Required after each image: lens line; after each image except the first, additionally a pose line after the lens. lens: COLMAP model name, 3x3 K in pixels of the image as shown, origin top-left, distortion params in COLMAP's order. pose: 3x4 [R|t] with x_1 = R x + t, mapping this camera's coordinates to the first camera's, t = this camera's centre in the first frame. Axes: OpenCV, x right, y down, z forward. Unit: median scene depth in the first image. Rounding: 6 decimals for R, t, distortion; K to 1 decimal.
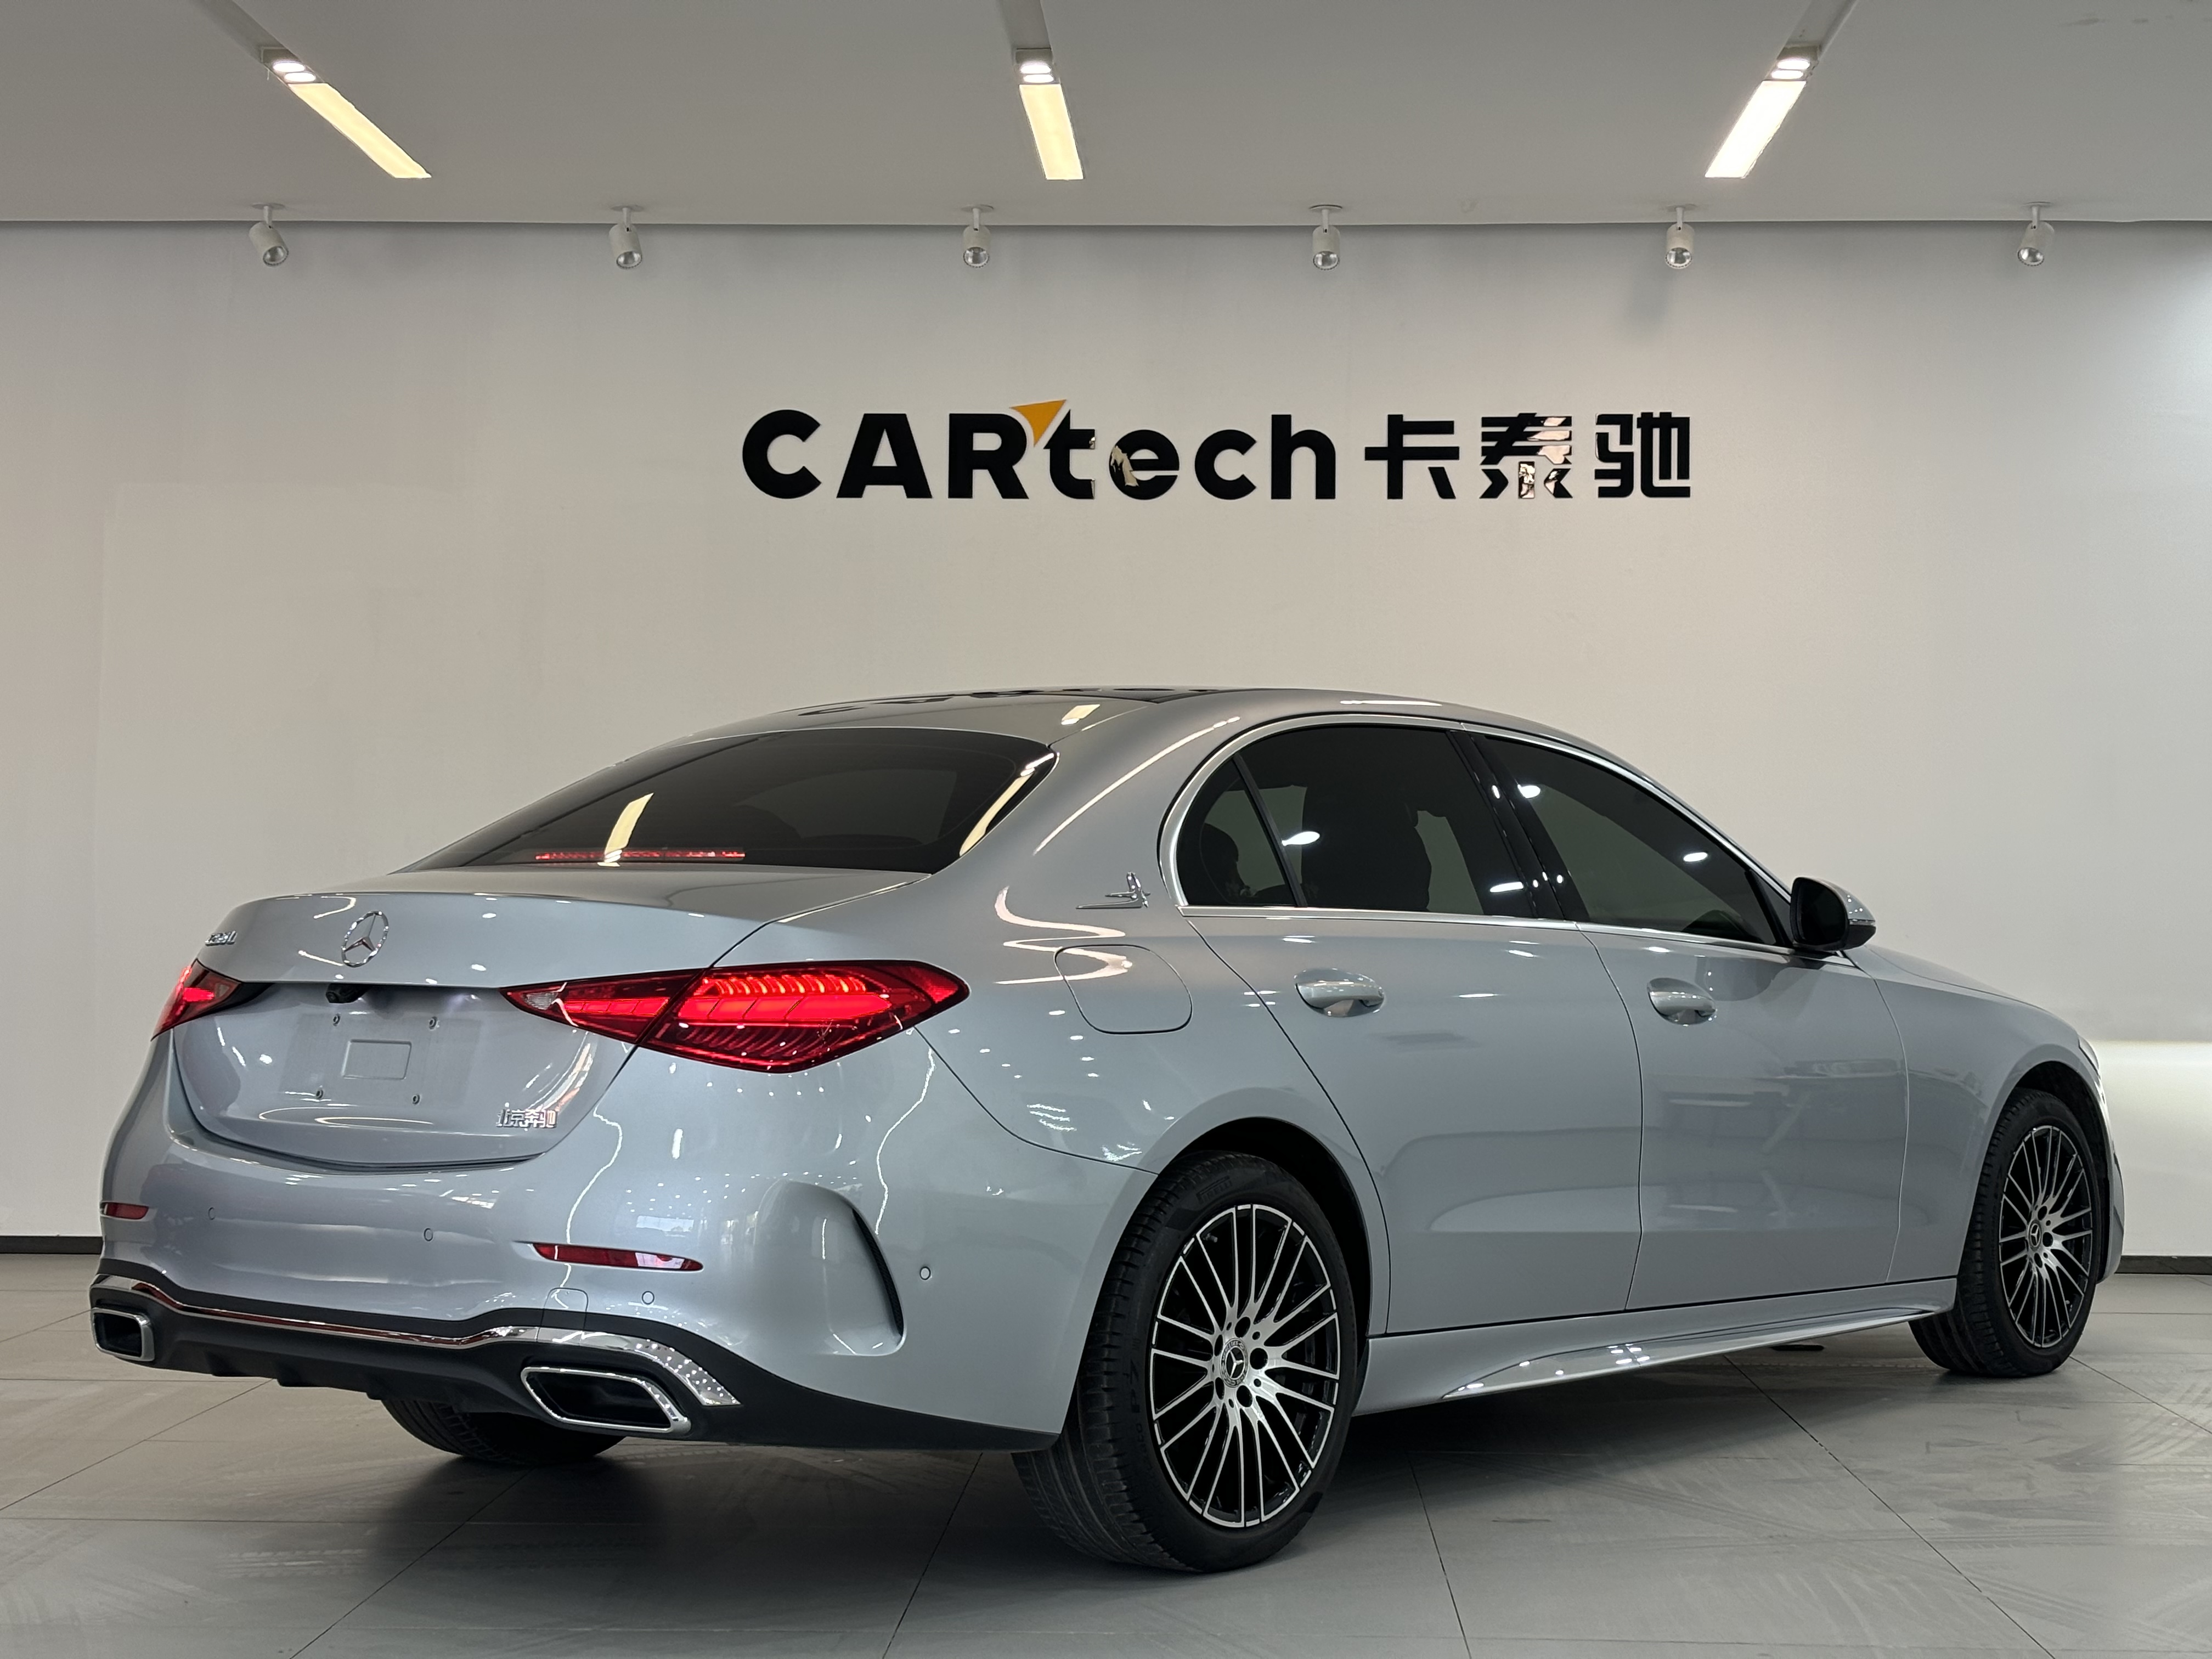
lens RADIAL K [[3652.7, 0, 1106.0], [0, 3652.7, 829.5], [0, 0, 1]] dist [0.284176, -1.315788]
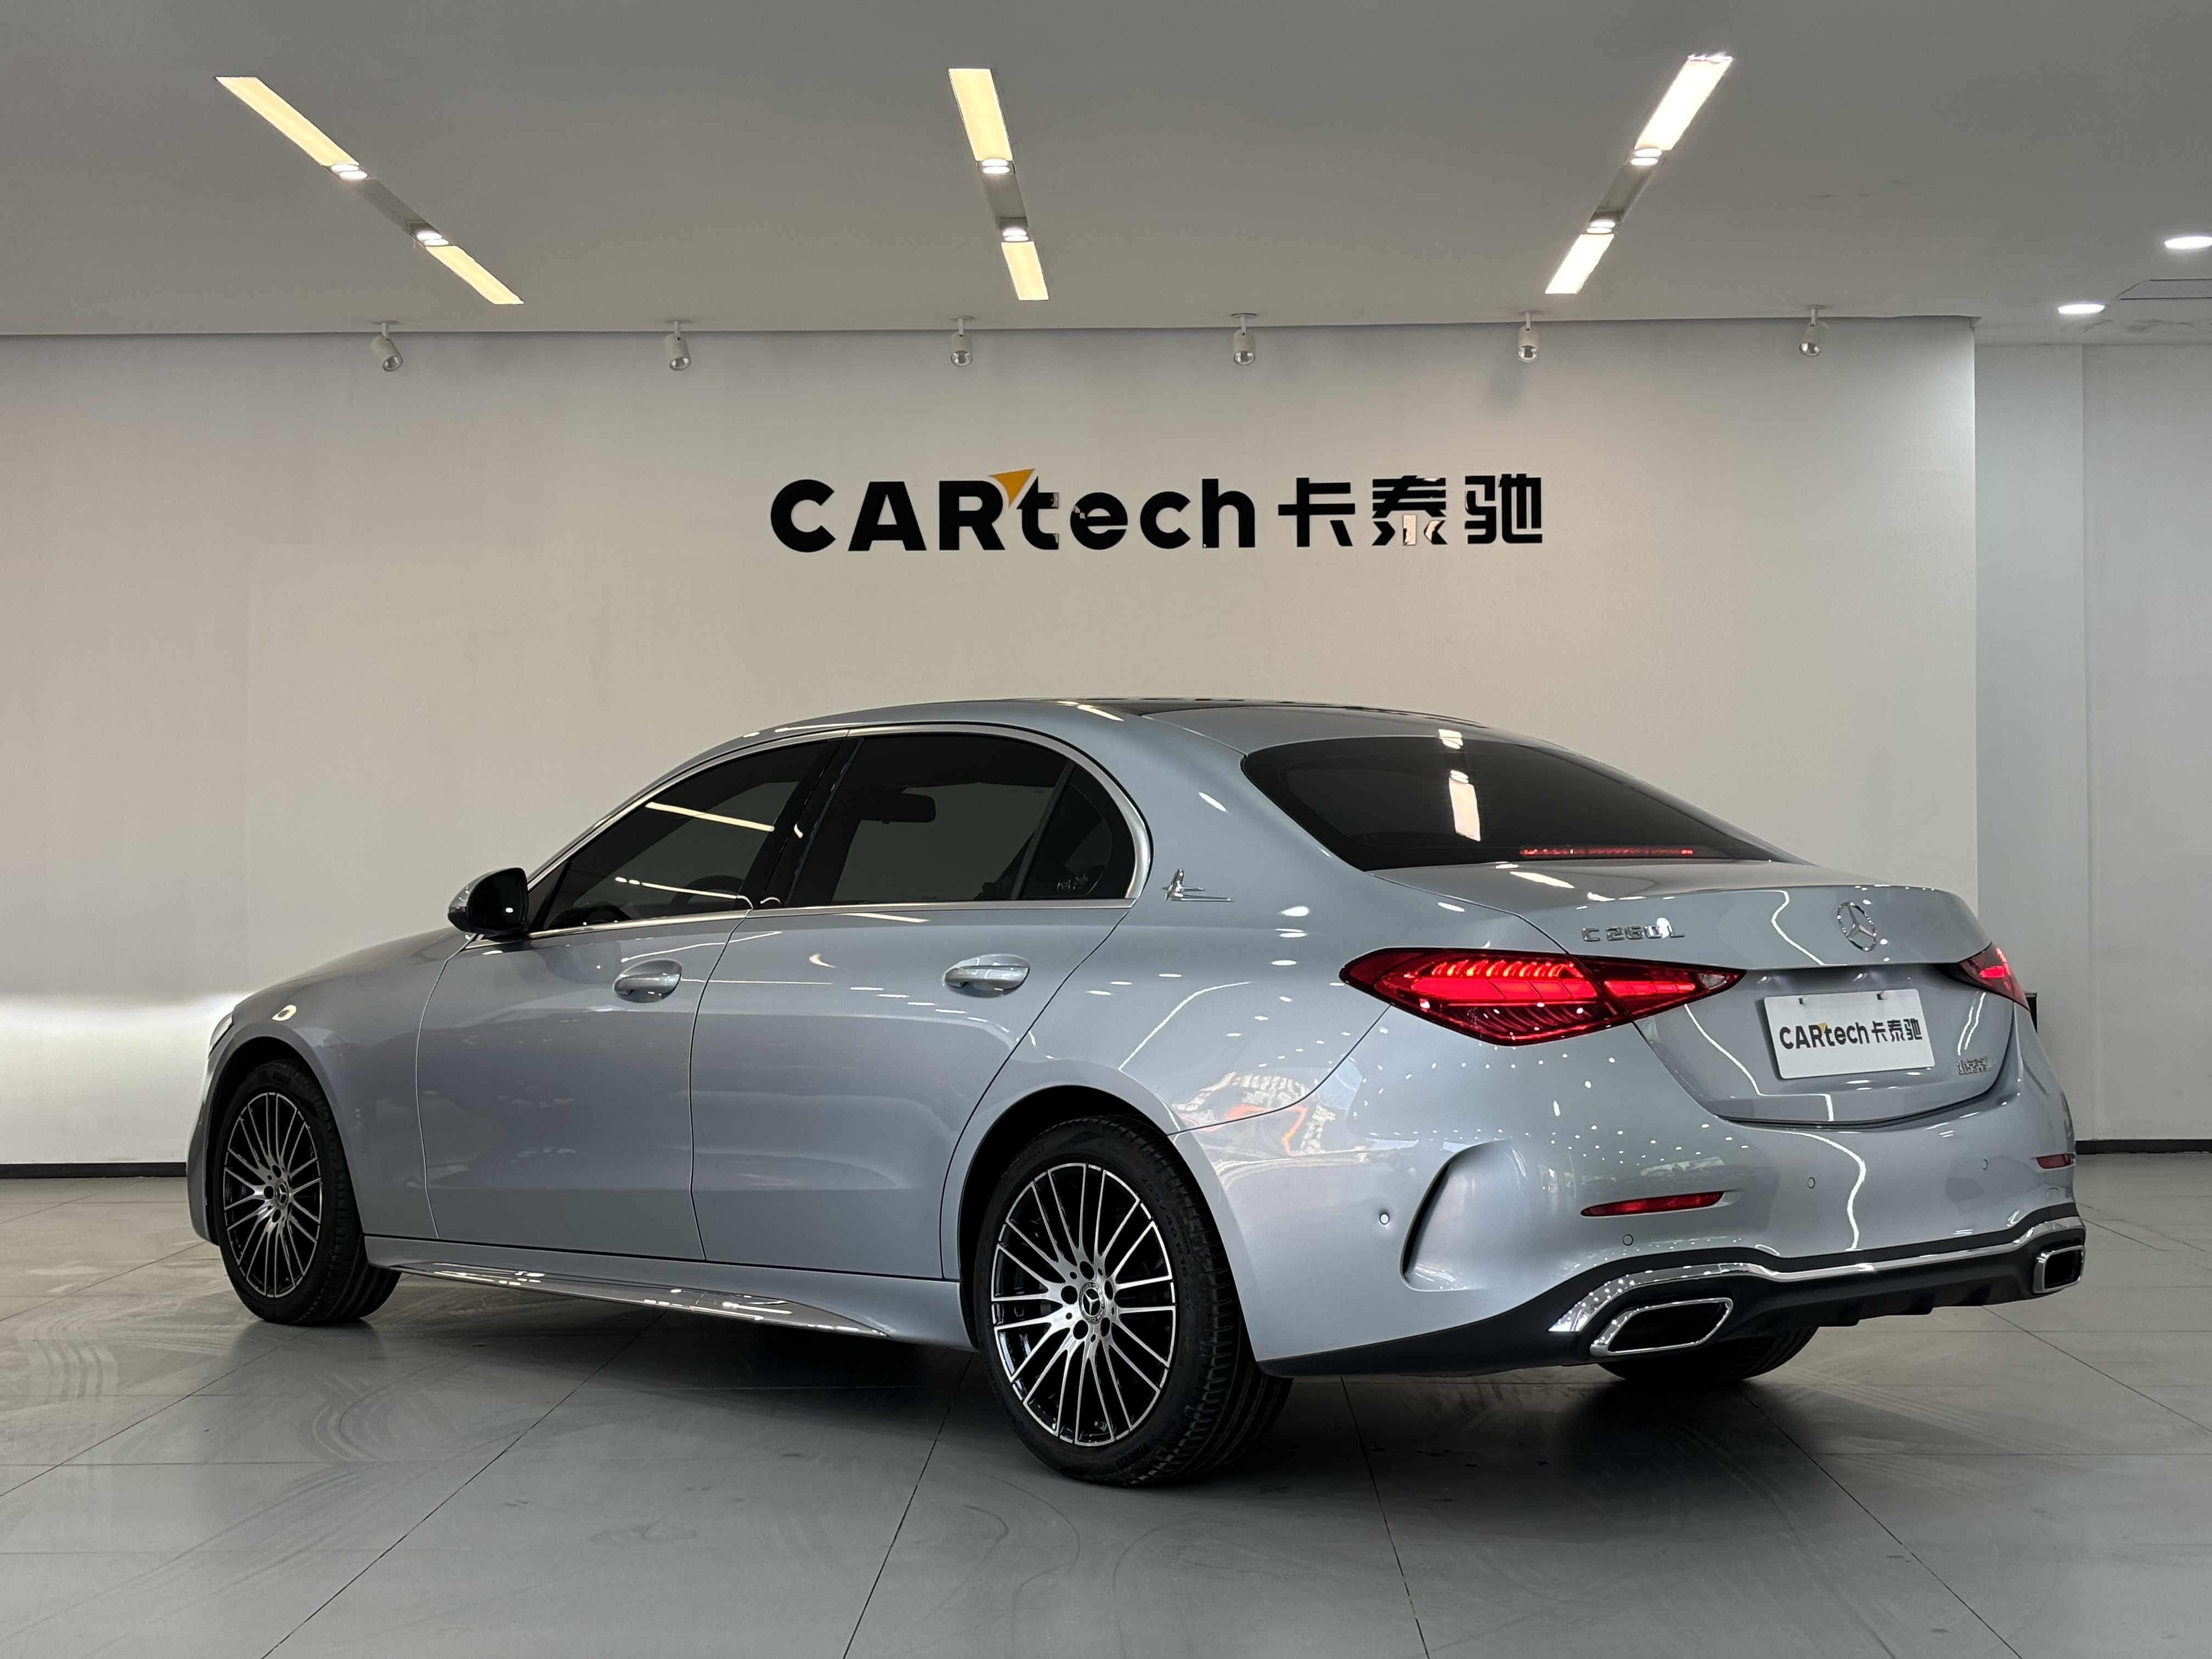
lens RADIAL K [[3652.7, 0, 1106.0], [0, 3652.7, 829.5], [0, 0, 1]] dist [0.284176, -1.315788]
pose [[0.999754, -0.013916, 0.017271, -0.009855], [0.013719, 0.999840, 0.011451, -0.010310], [-0.017427, -0.011211, 0.999785, -0.227074]]
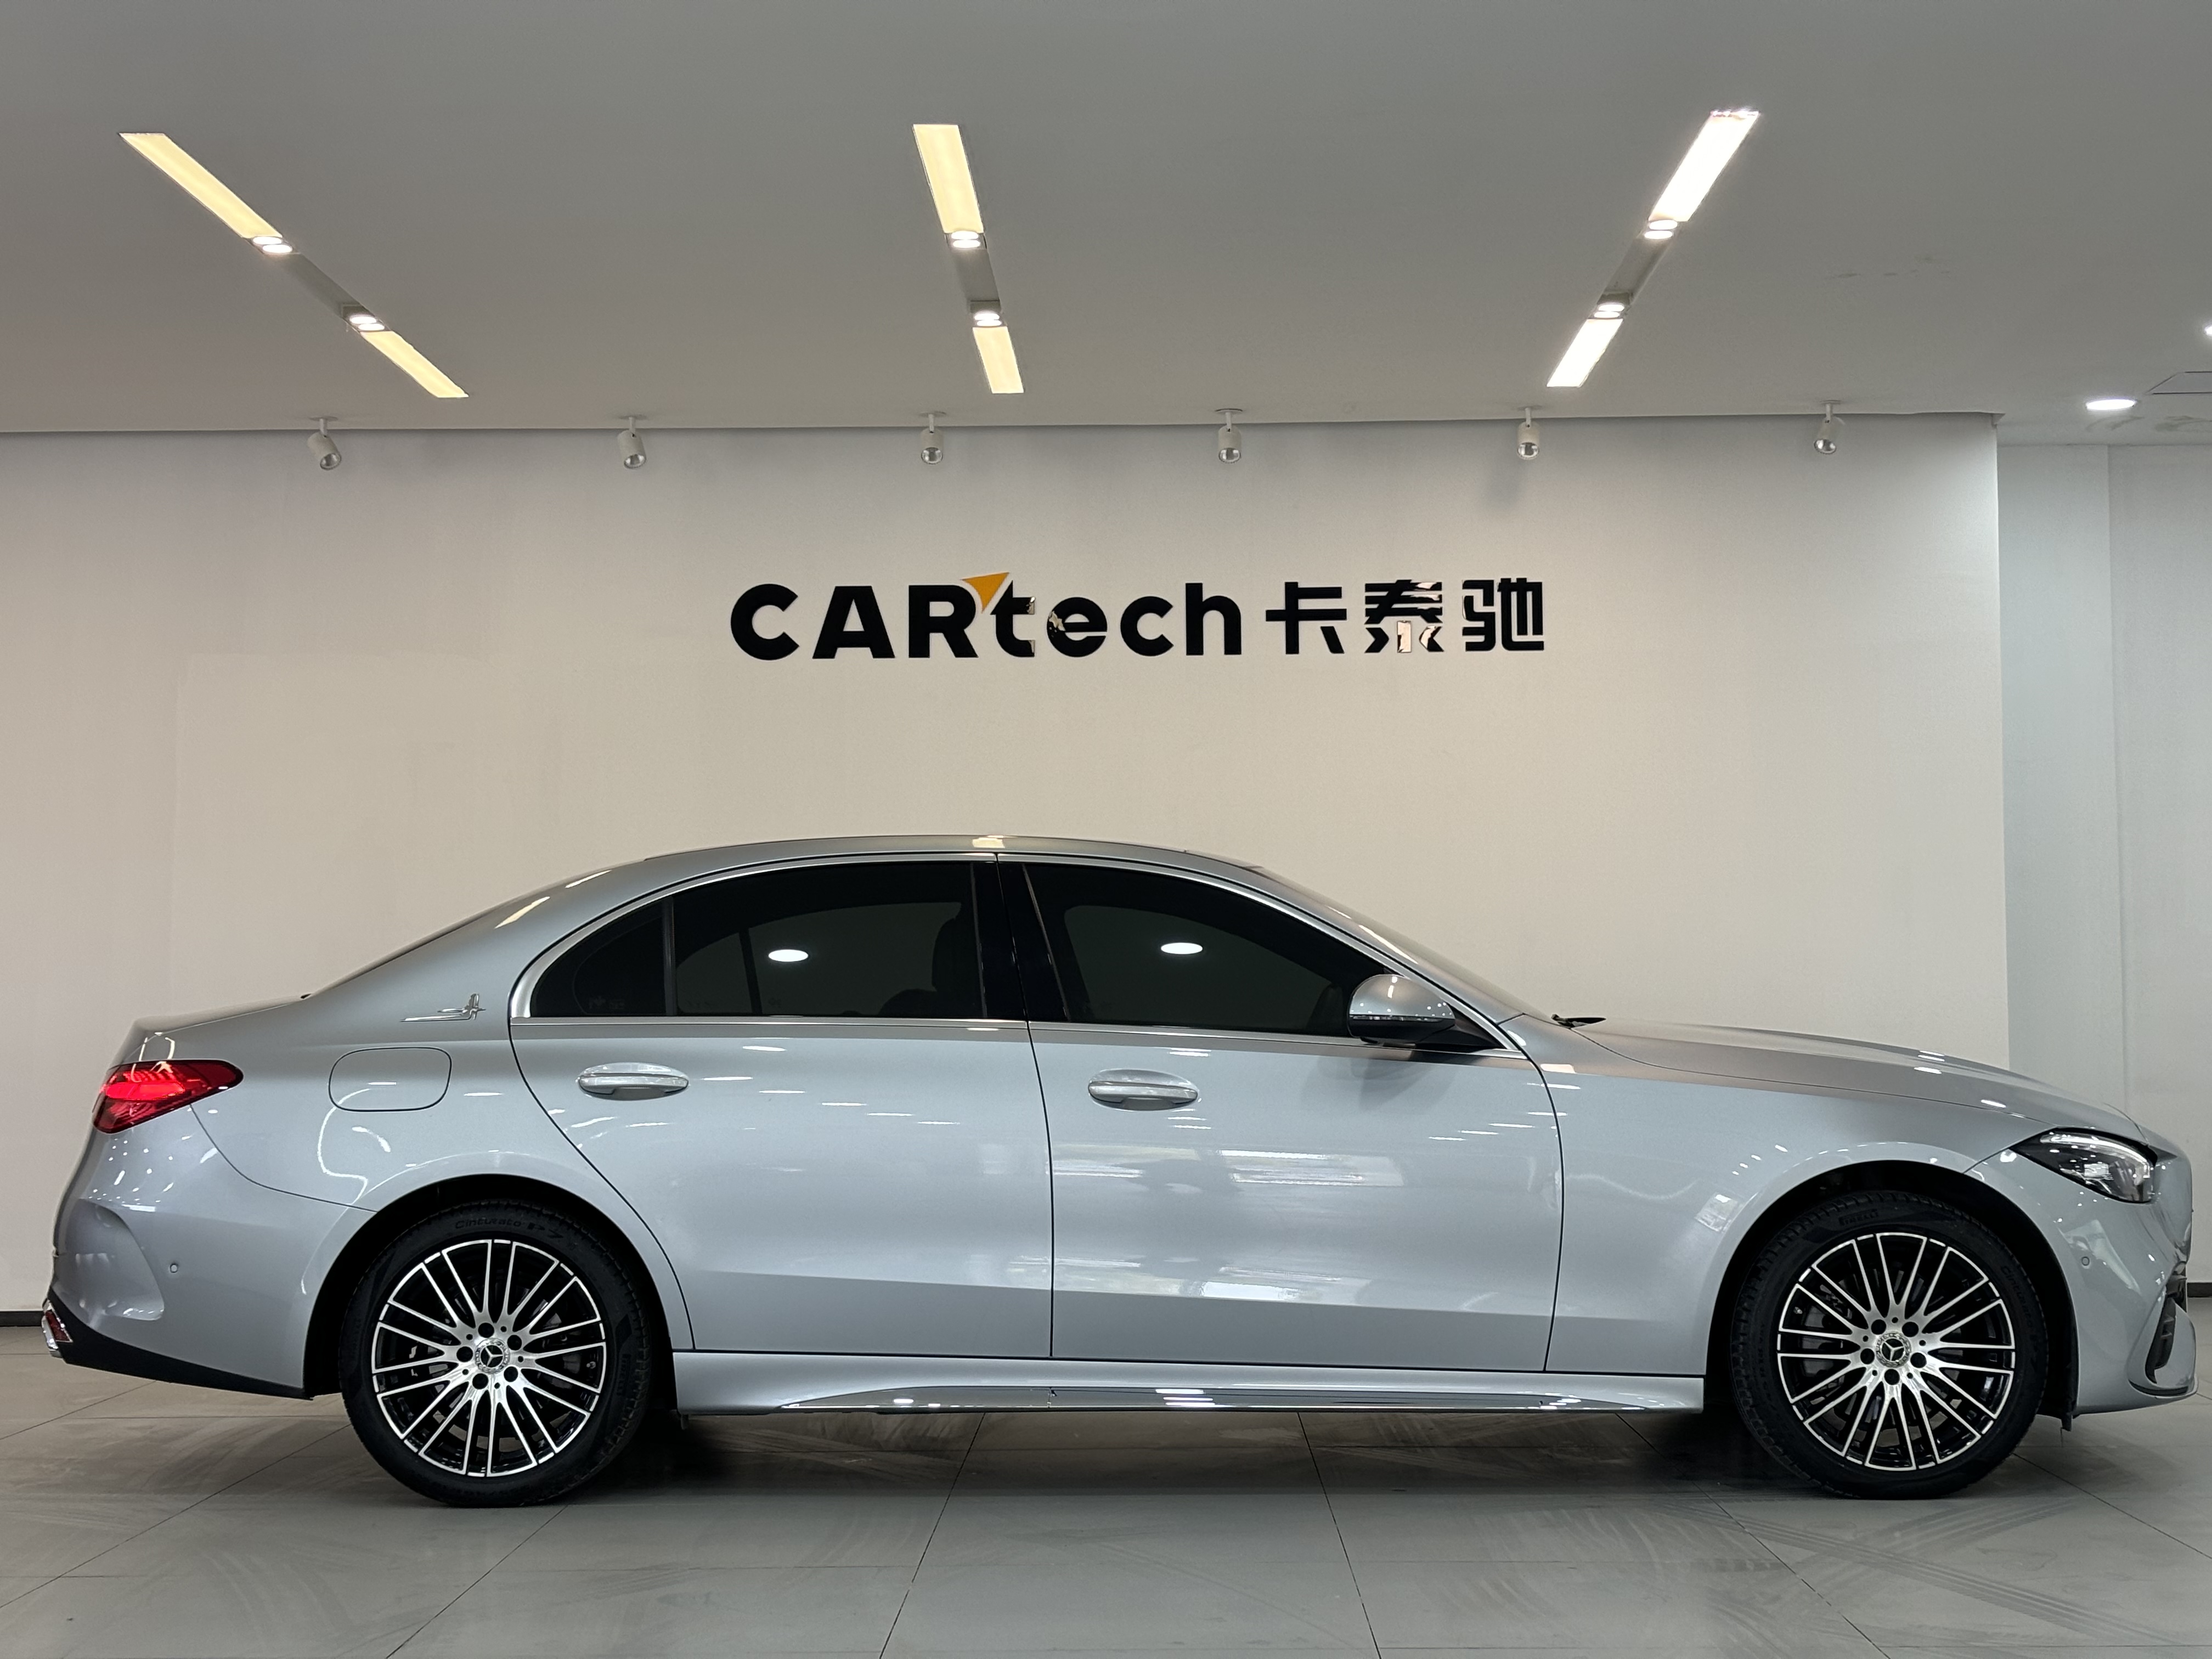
lens RADIAL K [[3652.7, 0, 1106.0], [0, 3652.7, 829.5], [0, 0, 1]] dist [0.284176, -1.315788]
pose [[0.999632, -0.013977, 0.023246, -0.008311], [0.014569, 0.999569, -0.025494, -0.005554], [-0.022880, 0.025823, 0.999405, -0.160265]]
